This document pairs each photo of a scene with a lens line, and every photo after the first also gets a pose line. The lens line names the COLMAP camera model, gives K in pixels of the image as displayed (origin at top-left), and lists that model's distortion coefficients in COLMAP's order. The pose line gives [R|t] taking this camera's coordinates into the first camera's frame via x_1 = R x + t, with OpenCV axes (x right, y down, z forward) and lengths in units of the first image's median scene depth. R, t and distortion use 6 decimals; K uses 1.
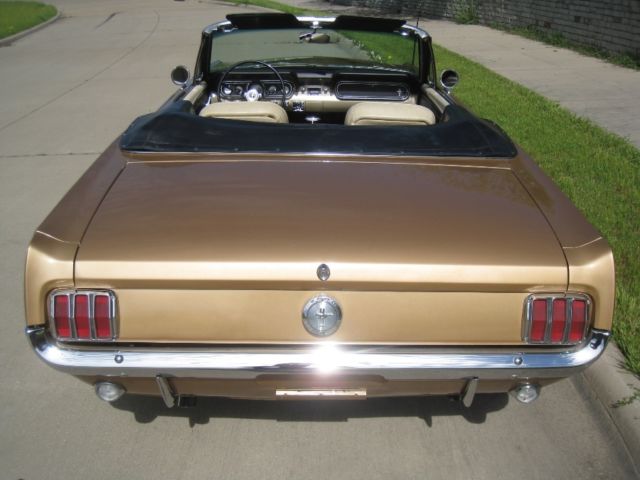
lens RADIAL K [[692.8, 0, 316.1], [0, 692.8, 243.0], [0, 0, 1]] dist [-0.134852, 0.000000]
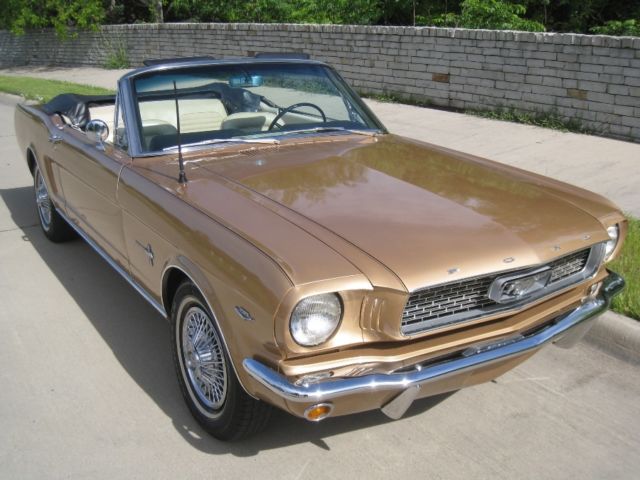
lens RADIAL K [[692.8, 0, 327.6], [0, 692.8, 230.0], [0, 0, 1]] dist [-0.134852, 0.000000]
pose [[0.822990, -0.171159, 0.541657, -0.168780], [0.212793, 0.976988, -0.014597, -0.025026], [-0.526694, 0.127274, 0.840473, 0.070880]]
